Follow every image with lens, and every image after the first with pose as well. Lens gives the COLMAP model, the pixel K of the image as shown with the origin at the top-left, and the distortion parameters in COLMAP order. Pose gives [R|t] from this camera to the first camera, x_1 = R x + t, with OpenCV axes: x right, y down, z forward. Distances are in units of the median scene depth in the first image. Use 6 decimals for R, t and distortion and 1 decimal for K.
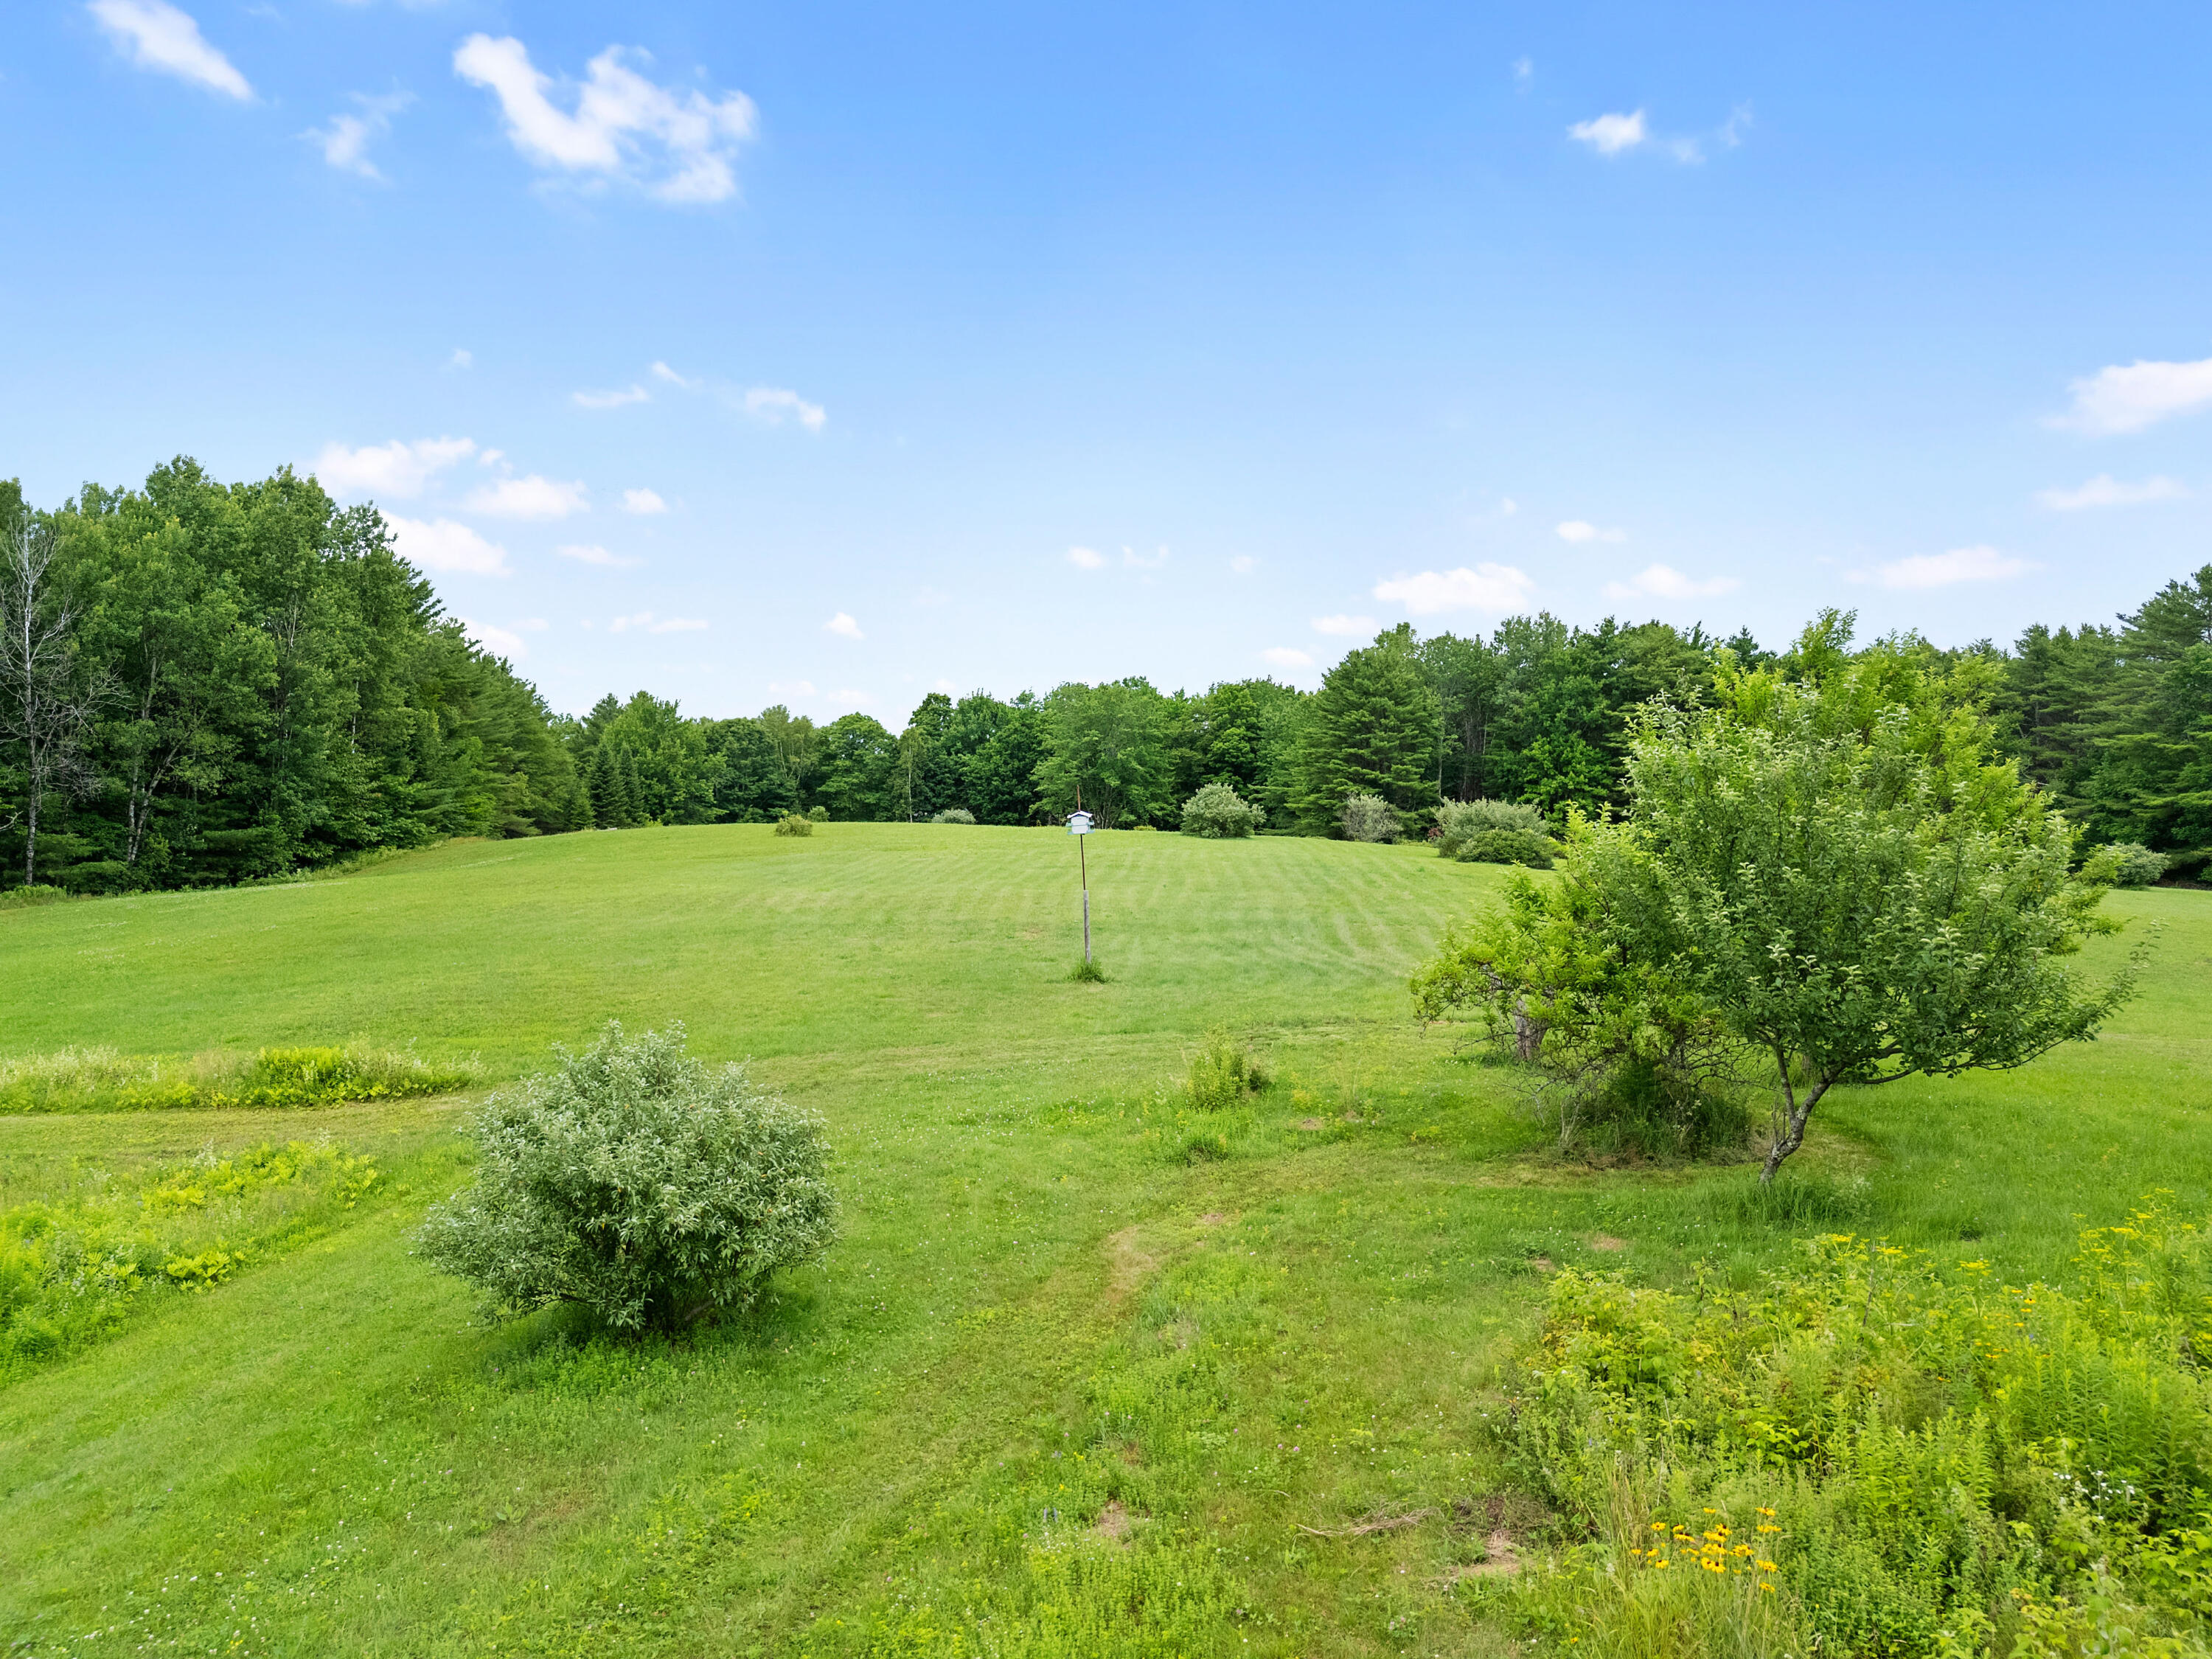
lens RADIAL K [[1563.0, 0, 1102.0], [0, 1563.0, 859.0], [0, 0, 1]] dist [0.081489, -0.088921]
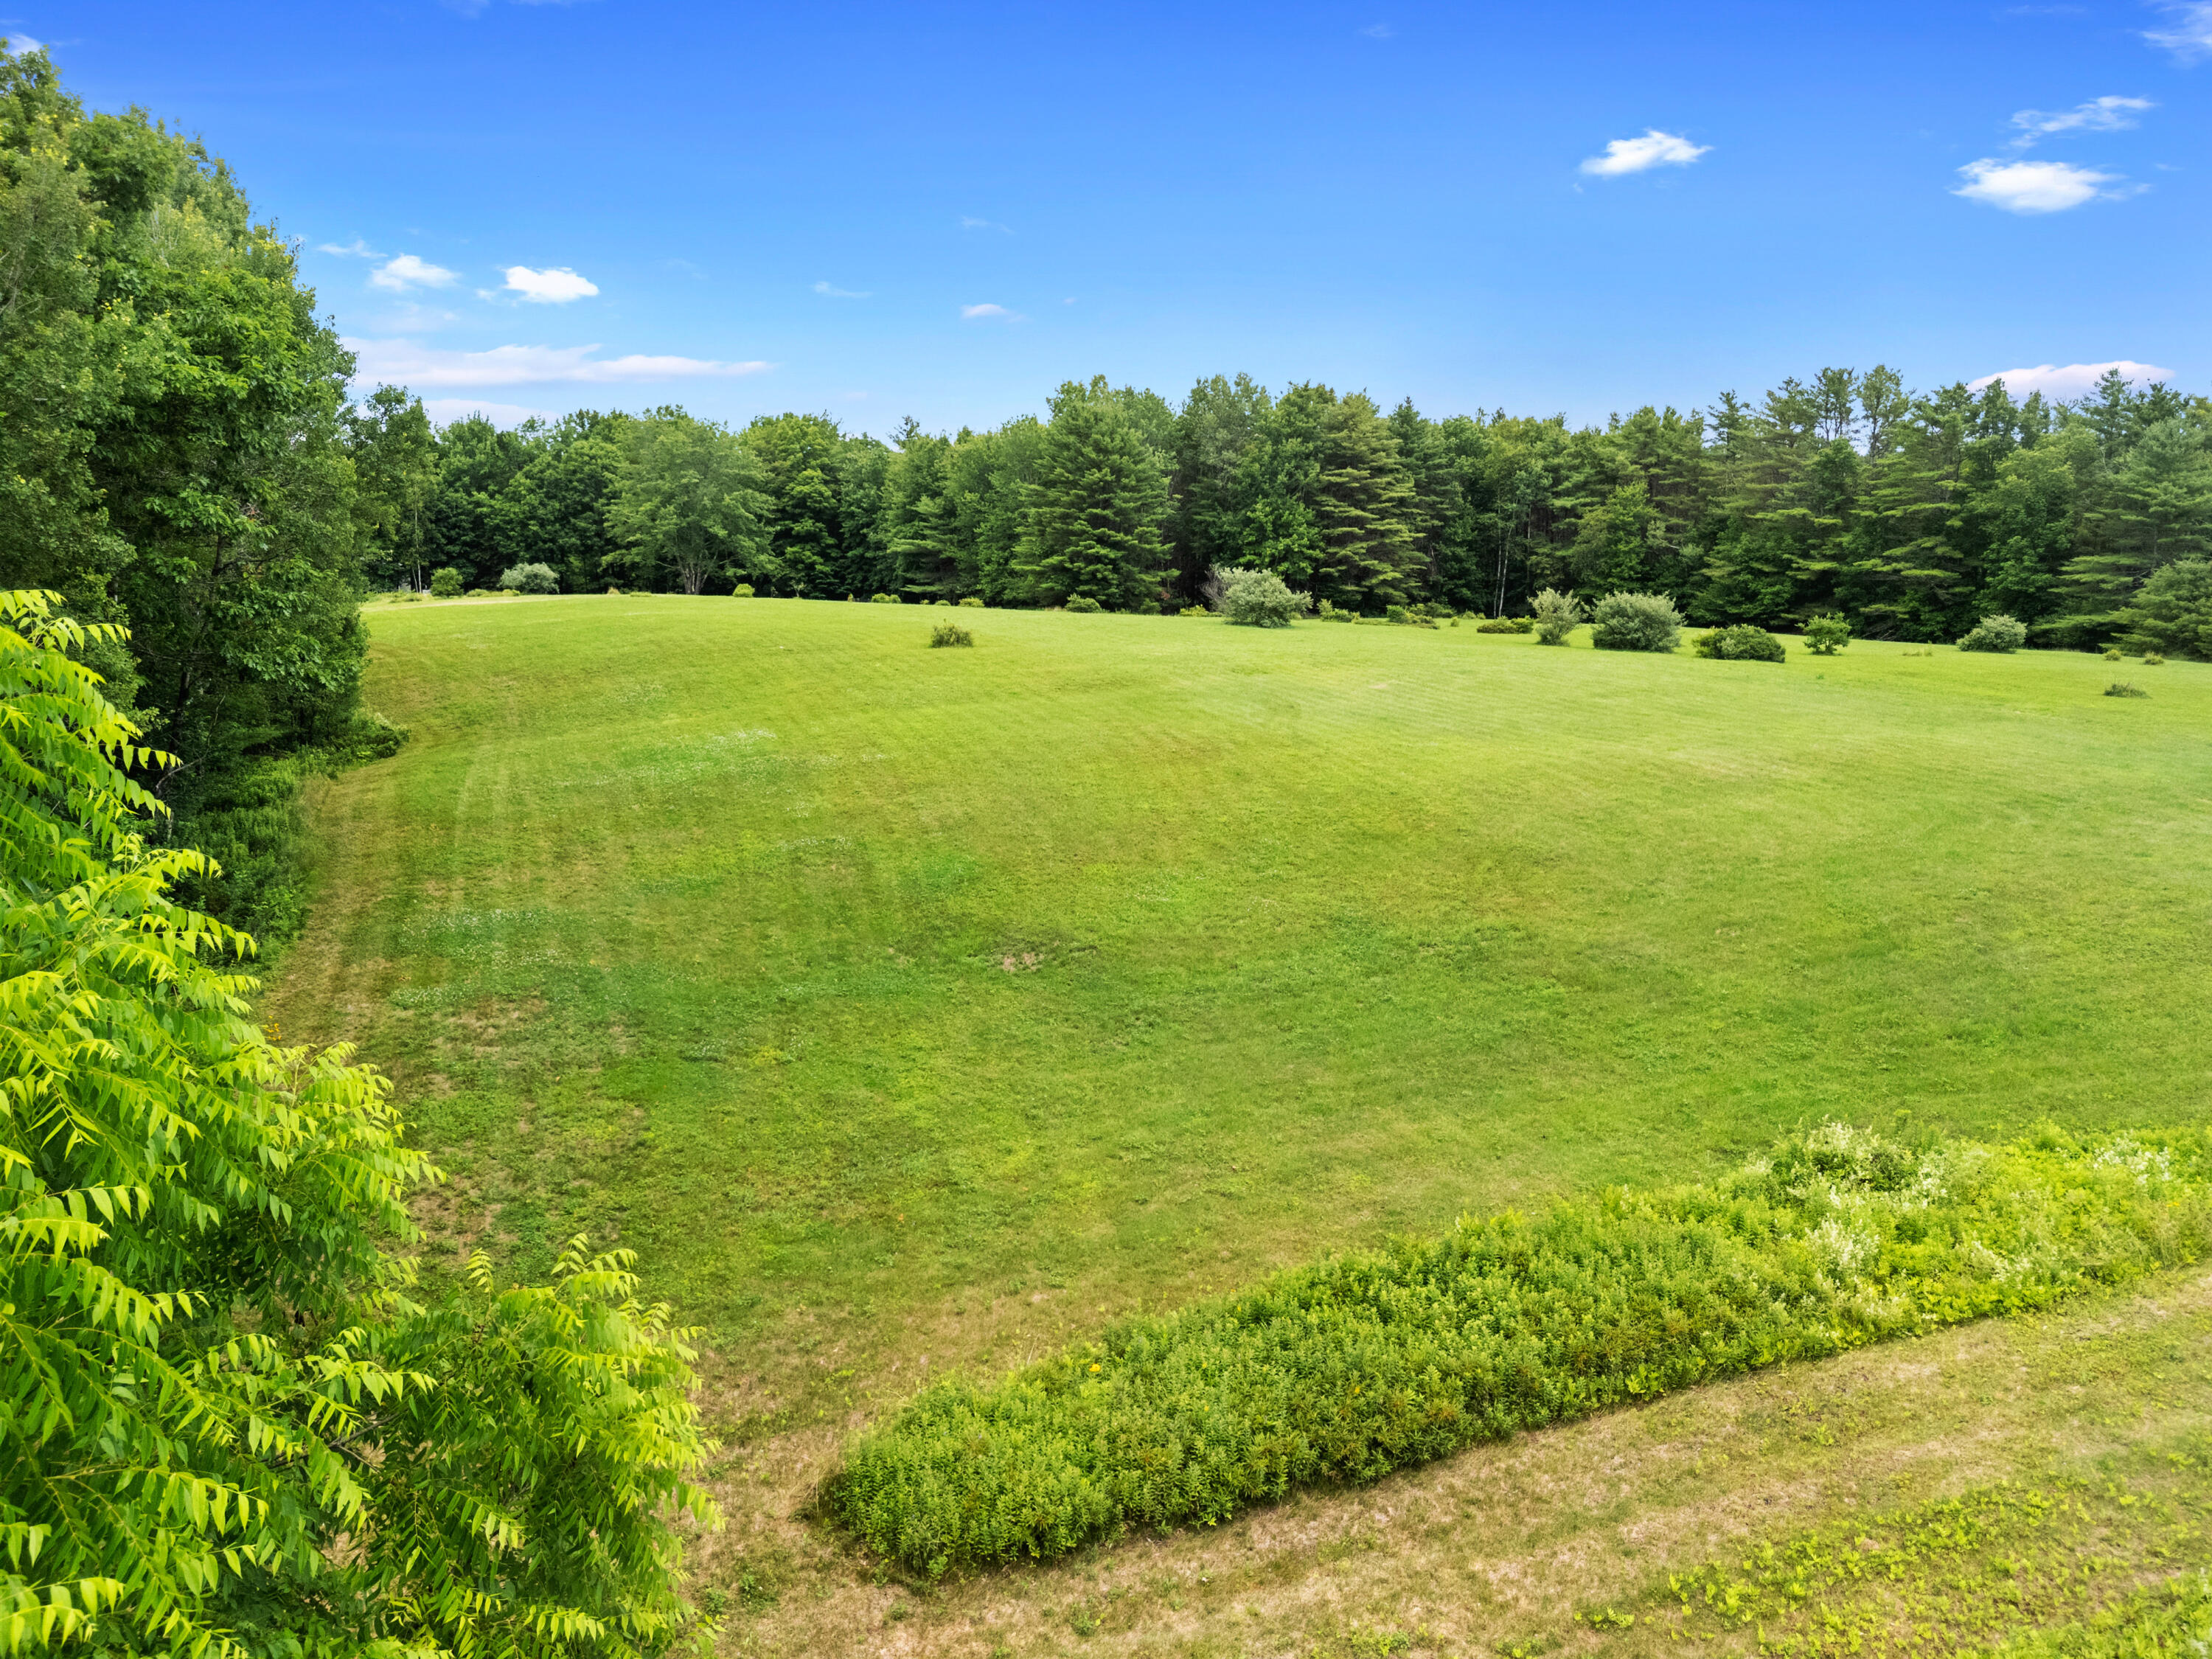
lens RADIAL K [[1563.0, 0, 1102.0], [0, 1563.0, 859.0], [0, 0, 1]] dist [0.081489, -0.088921]
pose [[0.881381, -0.097874, 0.462156, -0.302650], [0.015157, 0.983658, 0.179410, -0.029994], [-0.472162, -0.151123, 0.868461, 0.104305]]
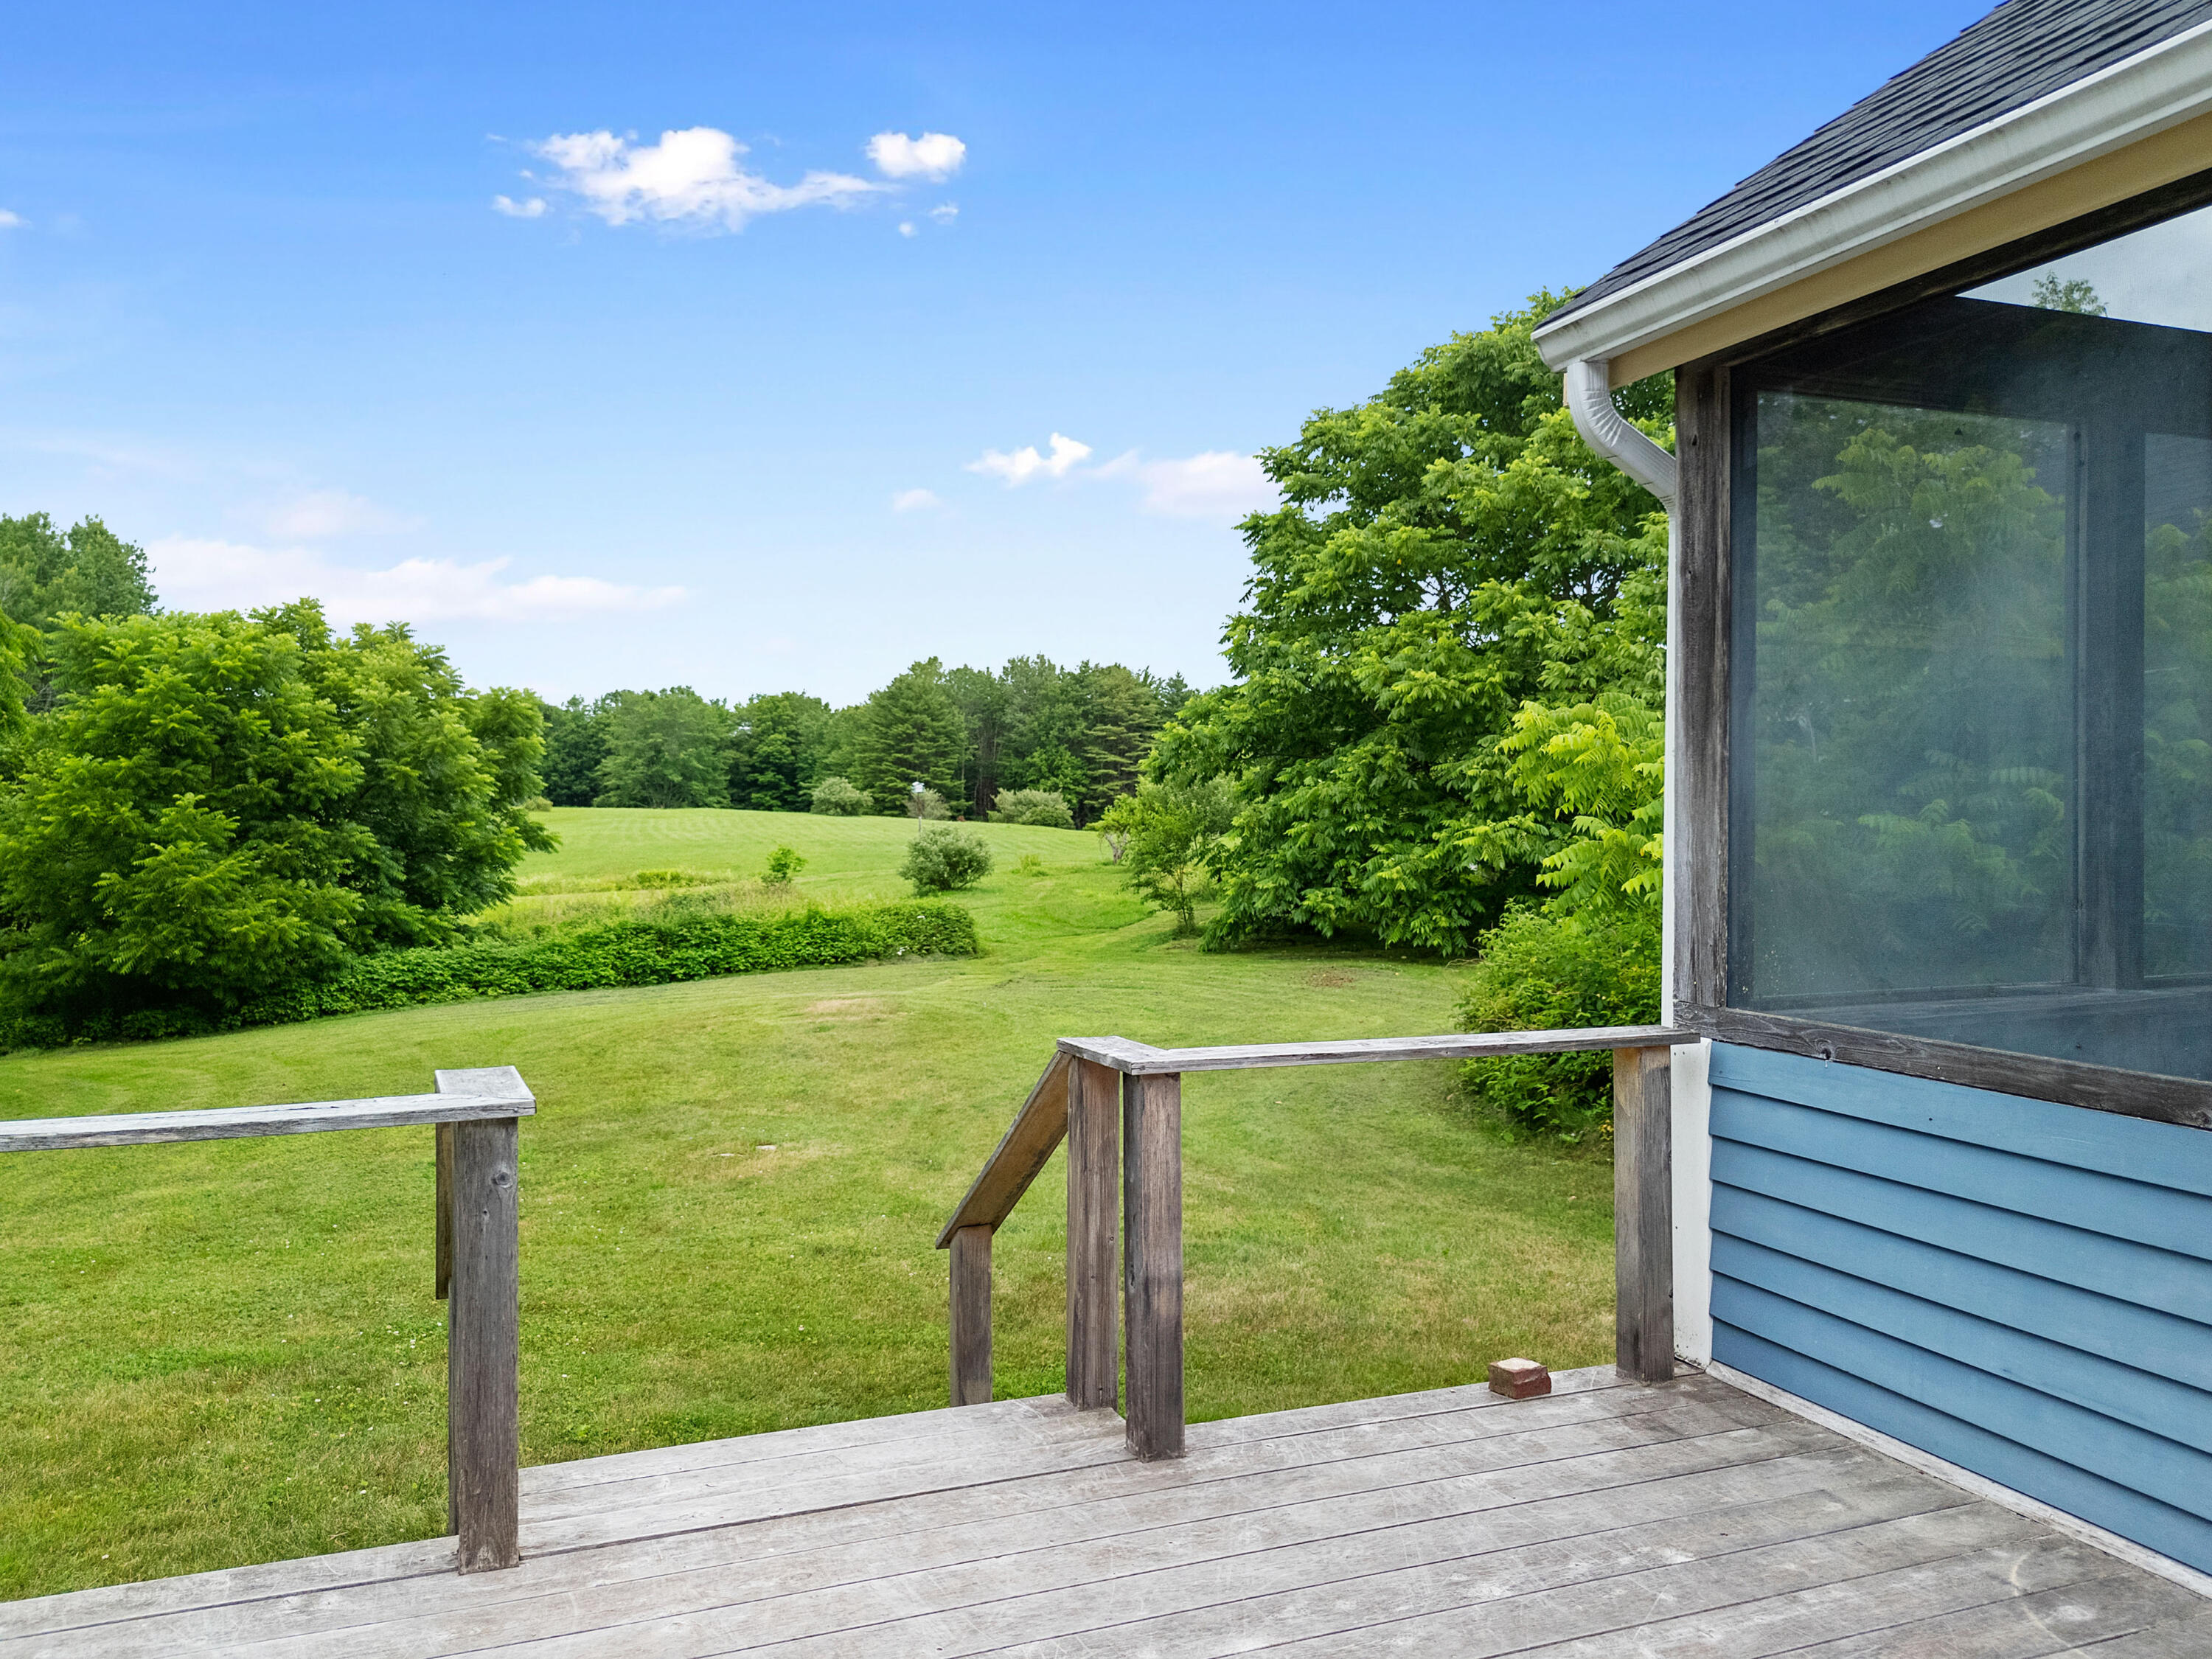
lens RADIAL K [[1608.1, 0, 1106.0], [0, 1608.1, 829.5], [0, 0, 1]] dist [0.079848, -0.078856]
pose [[0.943798, 0.001955, 0.330517, -0.112076], [0.005442, 0.999755, -0.021453, 0.019771], [-0.330478, 0.022046, 0.943556, -0.288707]]
